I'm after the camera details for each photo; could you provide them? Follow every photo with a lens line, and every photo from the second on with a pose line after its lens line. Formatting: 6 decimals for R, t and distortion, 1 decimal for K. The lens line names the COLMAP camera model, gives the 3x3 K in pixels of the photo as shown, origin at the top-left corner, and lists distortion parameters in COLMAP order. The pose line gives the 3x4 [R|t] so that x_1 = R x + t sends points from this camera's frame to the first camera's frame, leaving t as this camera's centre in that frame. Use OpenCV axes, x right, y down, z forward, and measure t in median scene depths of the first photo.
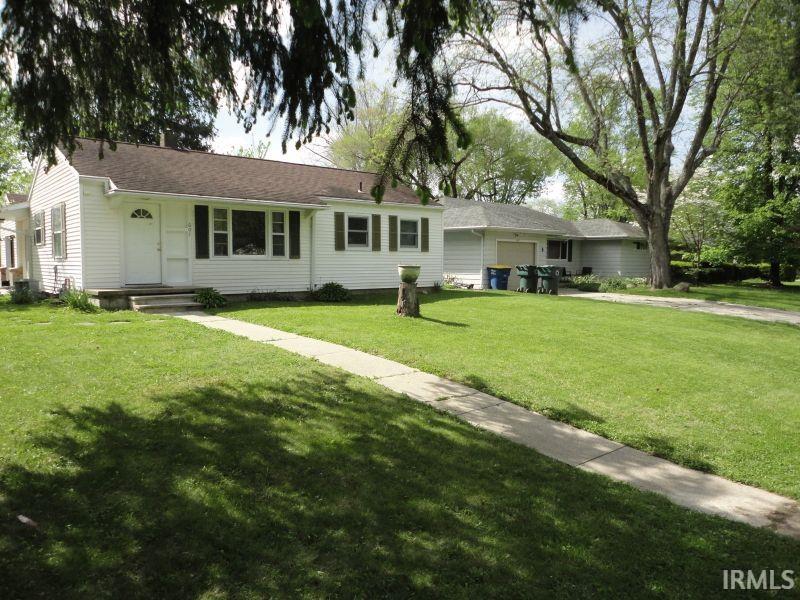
lens RADIAL K [[583.7, 0, 399.5], [0, 583.7, 299.8], [0, 0, 1]] dist [-0.005573, 0.002219]
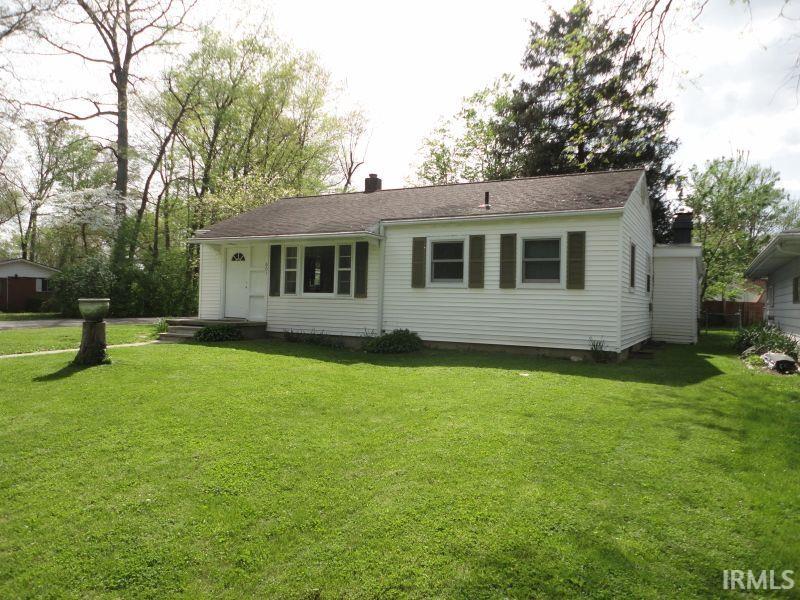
lens RADIAL K [[583.7, 0, 401.2], [0, 583.7, 295.3], [0, 0, 1]] dist [-0.005573, 0.002219]
pose [[0.375260, 0.008316, -0.926882, 0.625786], [-0.071714, 0.997223, -0.020087, -0.061272], [0.924141, 0.074008, 0.374814, 0.736826]]
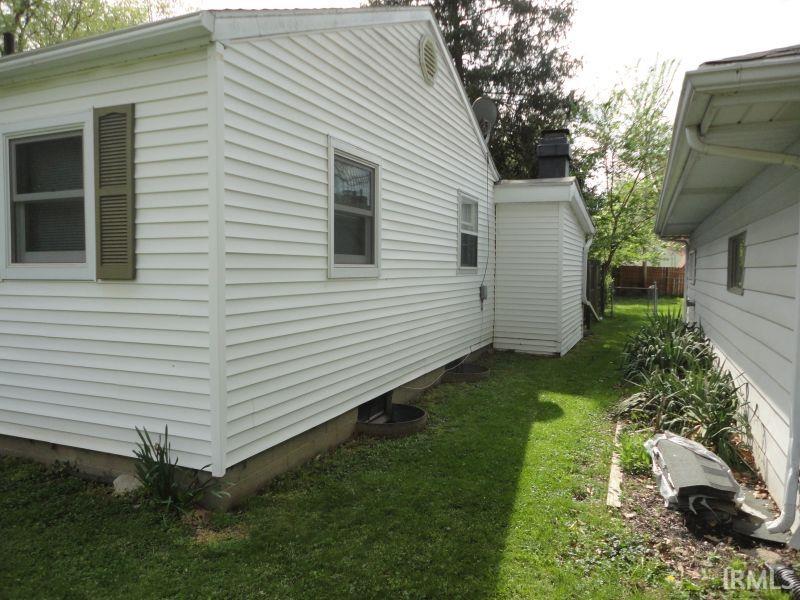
lens RADIAL K [[583.7, 0, 397.0], [0, 583.7, 302.2], [0, 0, 1]] dist [-0.005573, 0.002219]
pose [[0.451476, 0.064281, -0.889965, 0.315961], [-0.048853, 0.997686, 0.047279, -0.105796], [0.890945, 0.022132, 0.453572, 1.187758]]
